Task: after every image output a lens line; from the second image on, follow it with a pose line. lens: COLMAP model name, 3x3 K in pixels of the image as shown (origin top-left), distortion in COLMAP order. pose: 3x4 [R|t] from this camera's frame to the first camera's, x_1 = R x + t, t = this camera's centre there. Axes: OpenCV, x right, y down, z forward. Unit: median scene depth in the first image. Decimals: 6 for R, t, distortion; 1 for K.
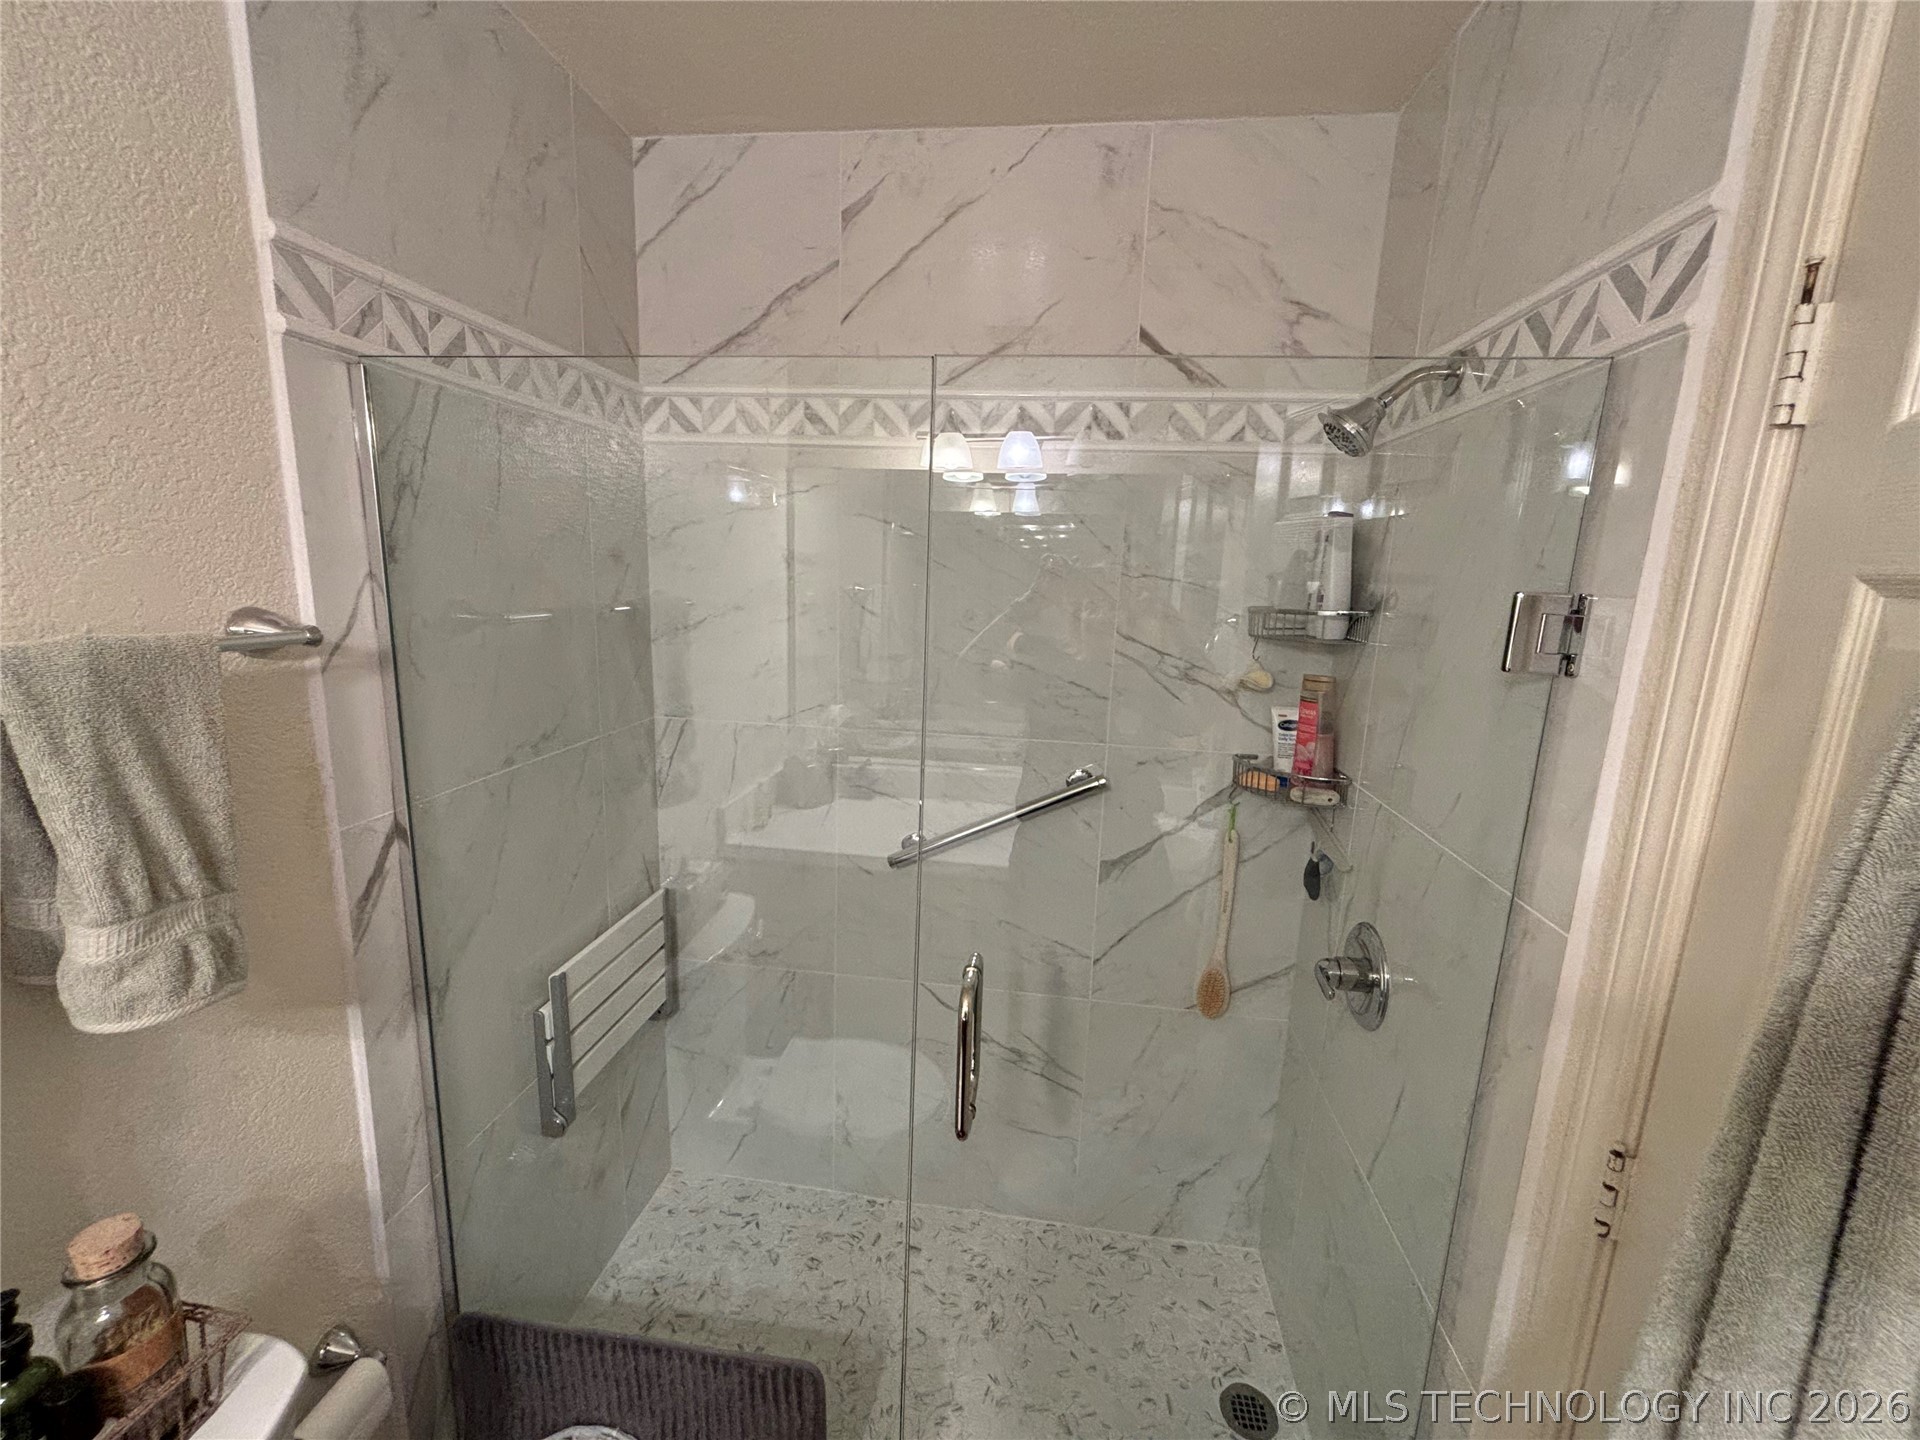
lens RADIAL K [[770.8, 0, 960.3], [0, 770.8, 722.4], [0, 0, 1]] dist [0.000771, -0.000603]
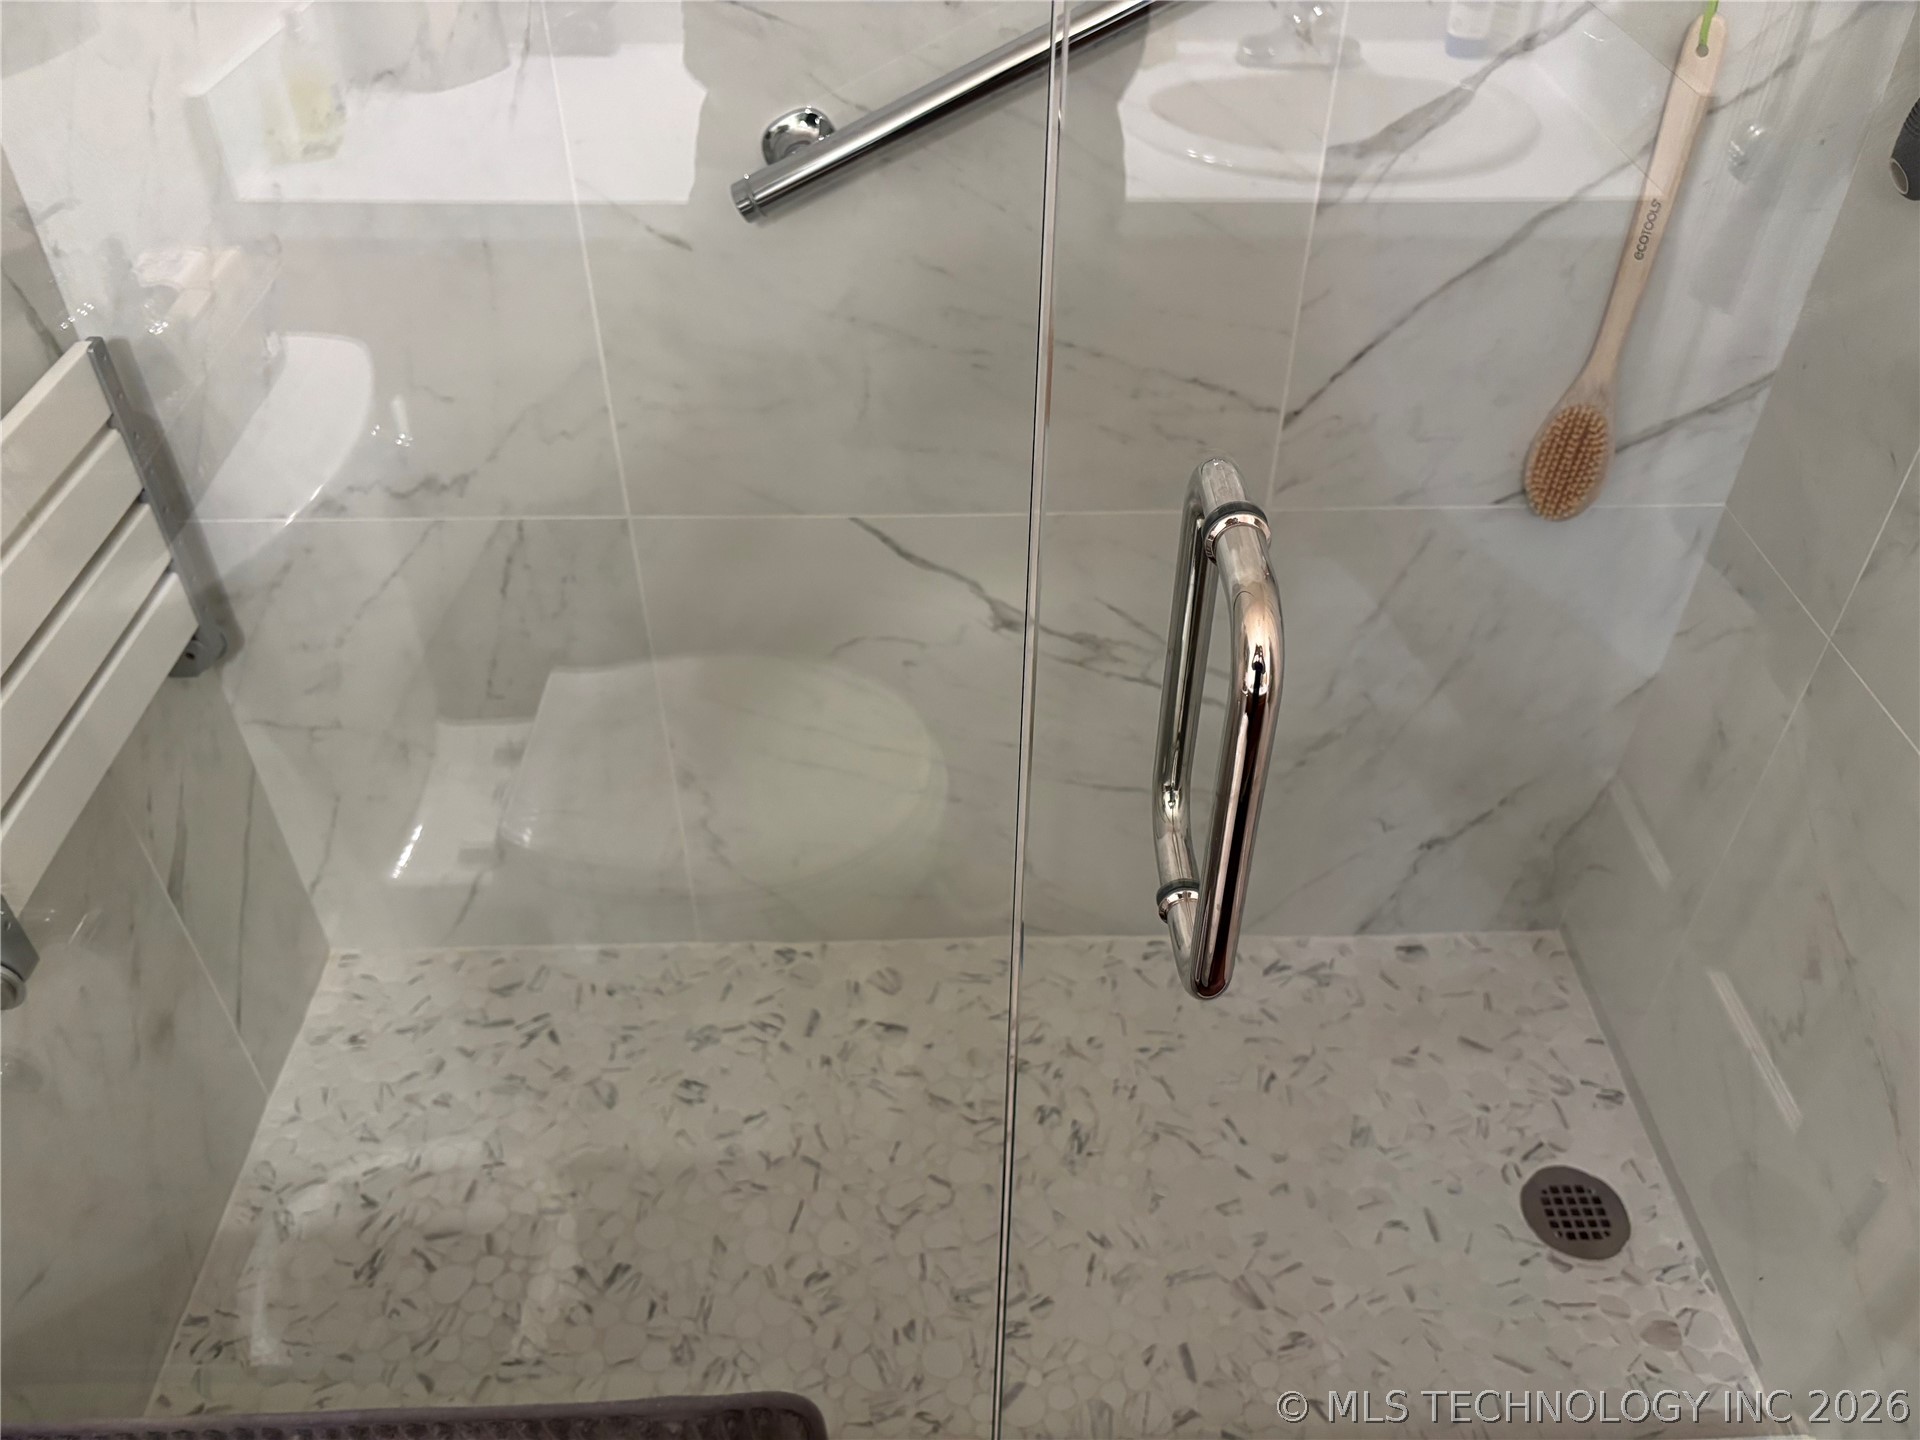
lens RADIAL K [[1448.7, 0, 954.6], [0, 1448.7, 717.0], [0, 0, 1]] dist [0.046203, -0.046817]
pose [[0.987134, -0.125135, 0.099539, -0.089188], [0.061066, 0.870372, 0.488593, 0.066590], [-0.147776, -0.476229, 0.866815, 0.298546]]
